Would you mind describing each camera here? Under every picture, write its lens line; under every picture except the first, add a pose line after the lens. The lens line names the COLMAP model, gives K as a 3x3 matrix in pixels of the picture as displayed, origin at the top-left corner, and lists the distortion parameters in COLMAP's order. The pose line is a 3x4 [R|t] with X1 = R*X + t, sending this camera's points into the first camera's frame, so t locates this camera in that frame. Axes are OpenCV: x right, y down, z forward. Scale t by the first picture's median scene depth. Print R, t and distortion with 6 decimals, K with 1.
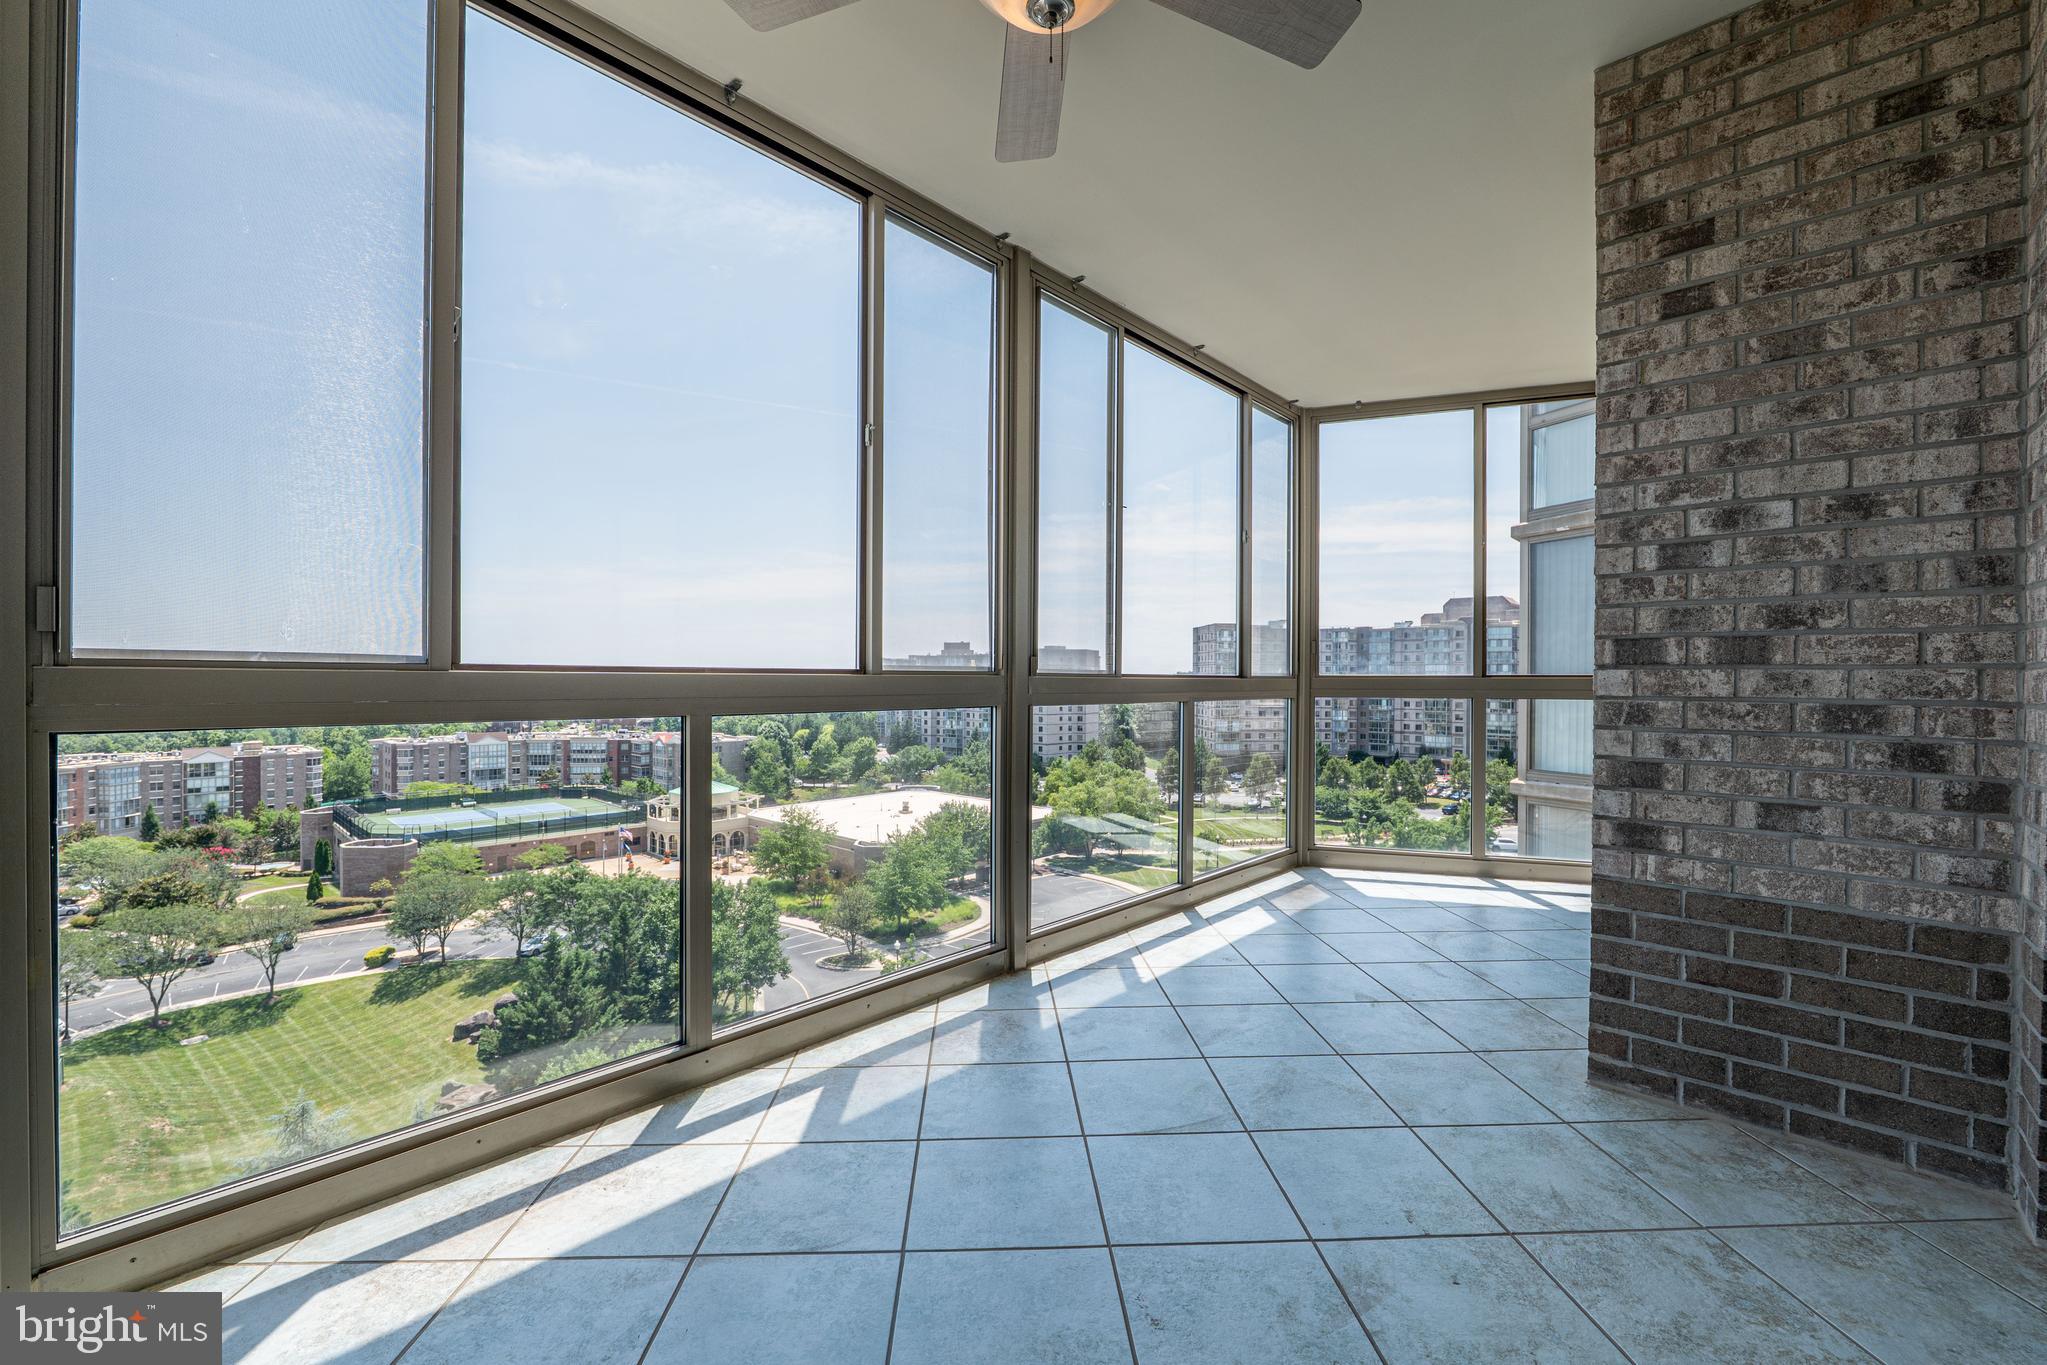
lens RADIAL K [[842.6, 0, 993.4], [0, 842.6, 677.3], [0, 0, 1]] dist [-0.015079, 0.001458]
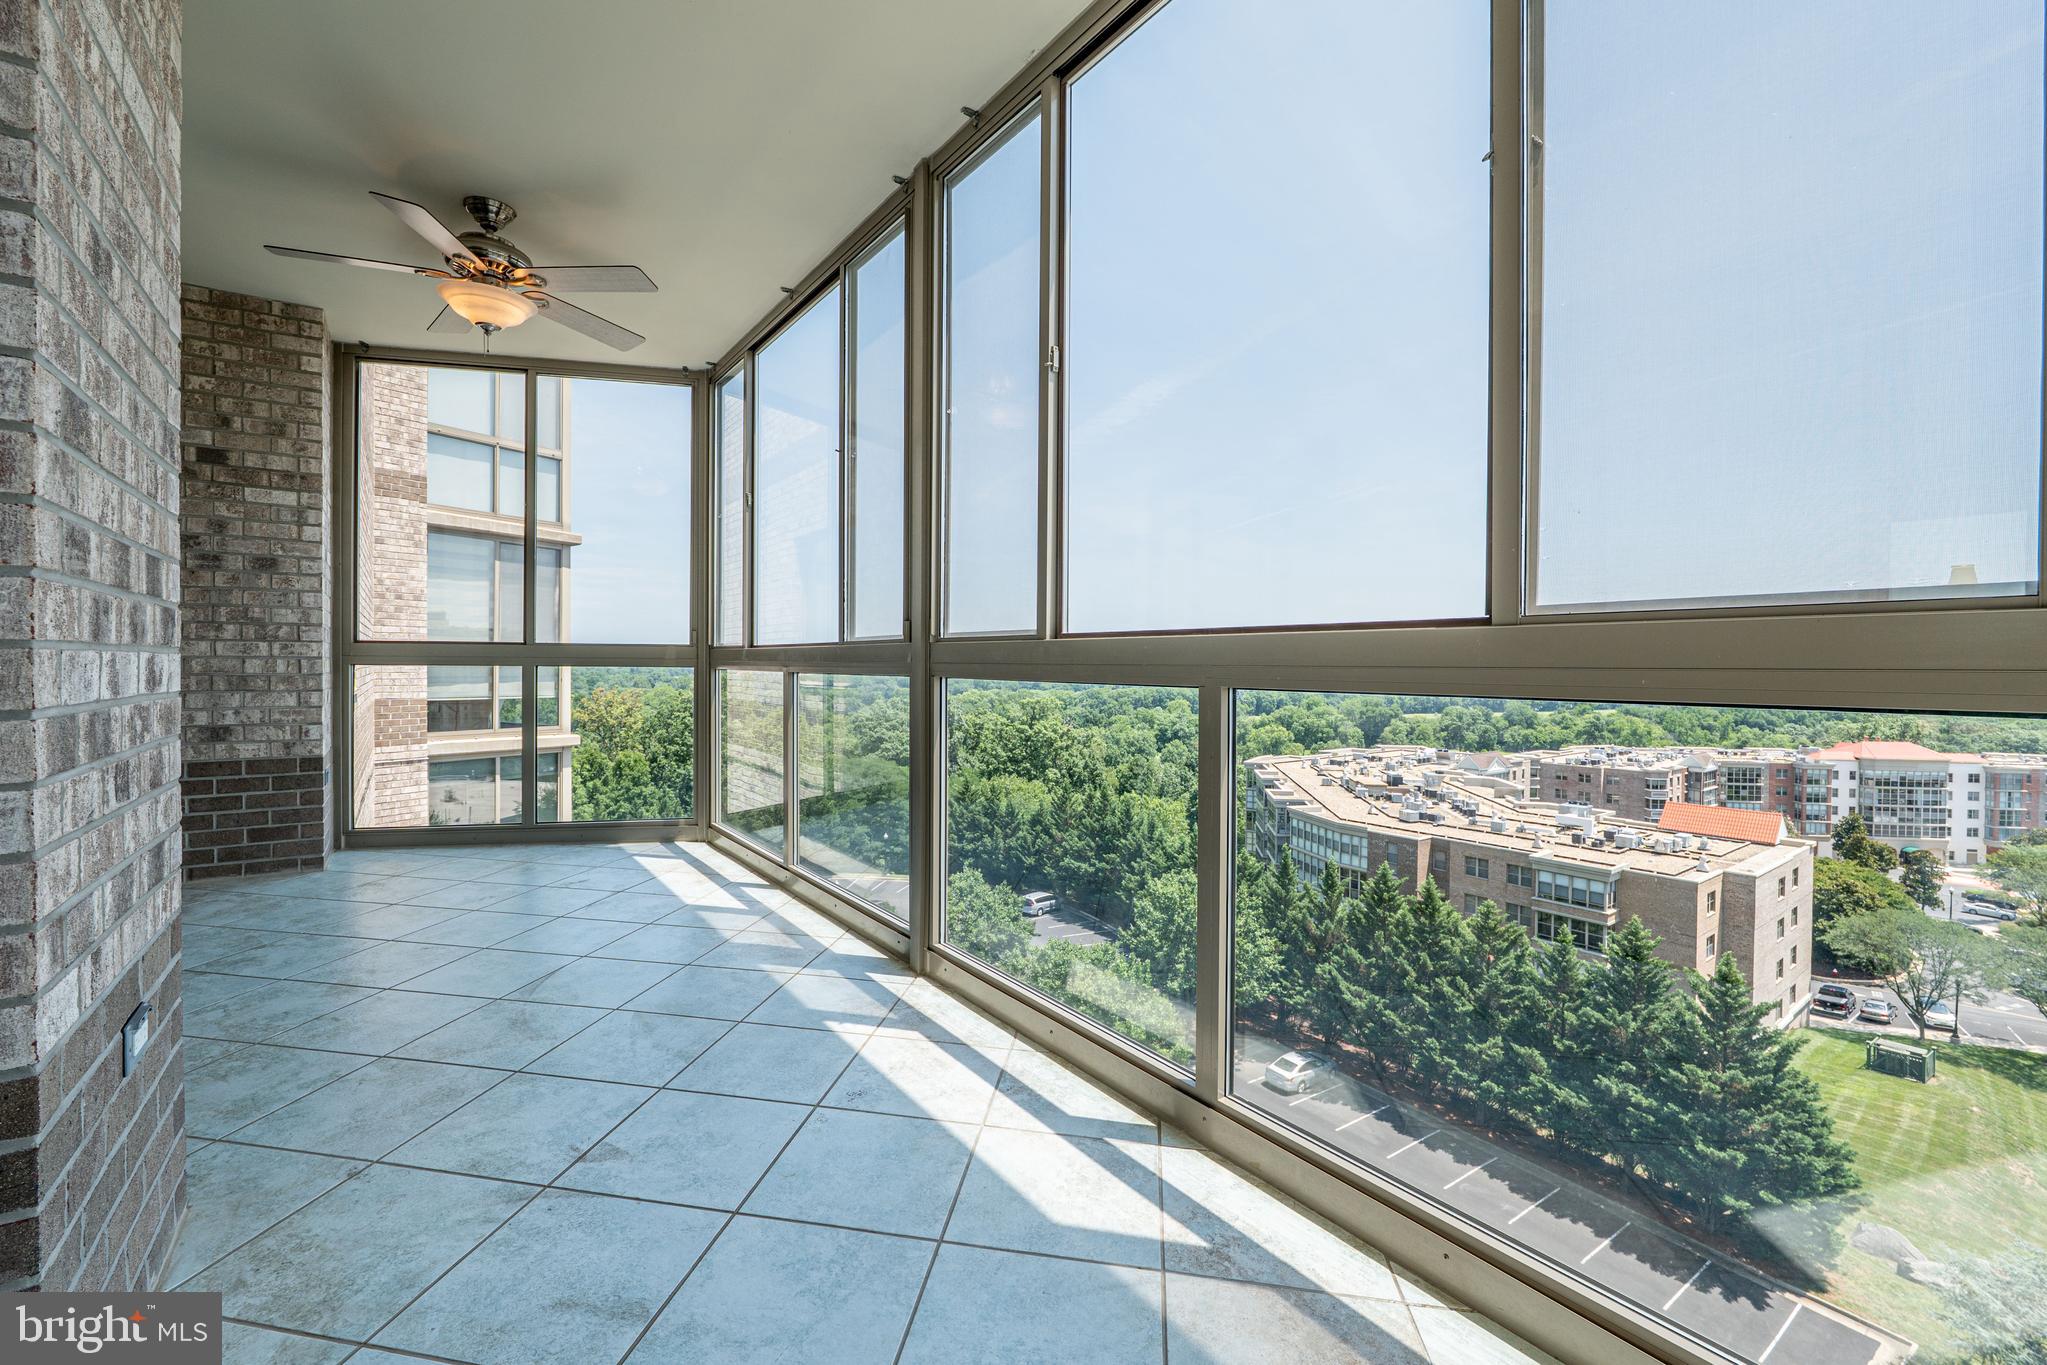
lens RADIAL K [[842.6, 0, 1012.0], [0, 842.6, 669.2], [0, 0, 1]] dist [-0.015079, 0.001458]
pose [[-0.176655, 0.006853, -0.984249, 1.347343], [-0.009832, 0.999914, 0.008727, 0.030719], [0.984224, 0.011219, -0.176573, 1.906153]]
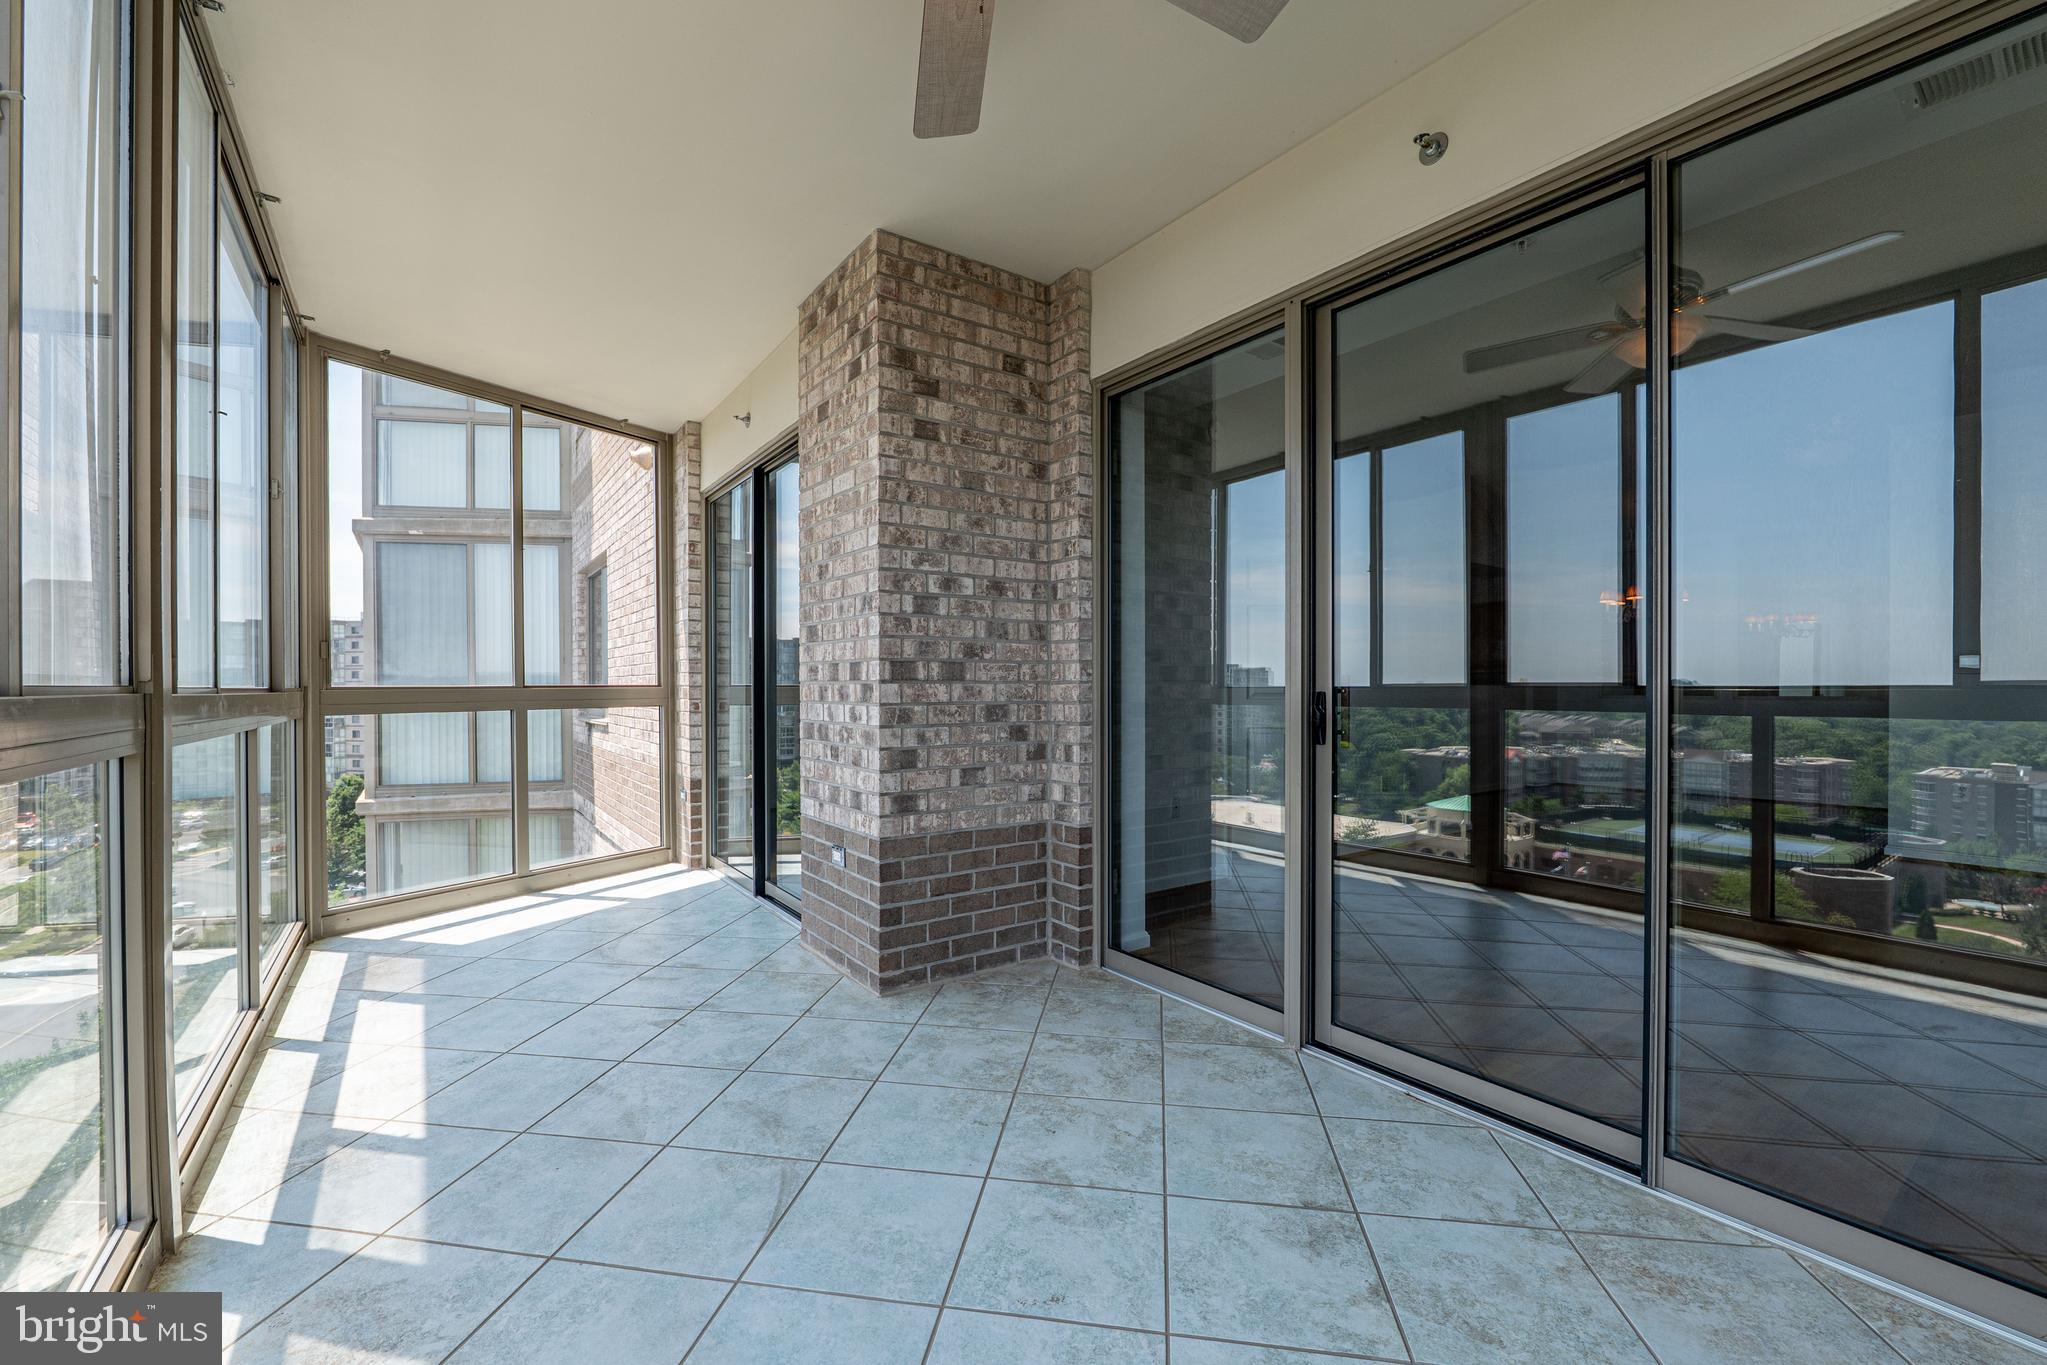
lens RADIAL K [[842.6, 0, 1020.1], [0, 842.6, 685.7], [0, 0, 1]] dist [-0.015079, 0.001458]
pose [[0.181131, -0.004878, 0.983447, -0.585341], [0.002645, 0.999986, 0.004473, -0.012097], [-0.983455, 0.001792, 0.181142, 0.575729]]
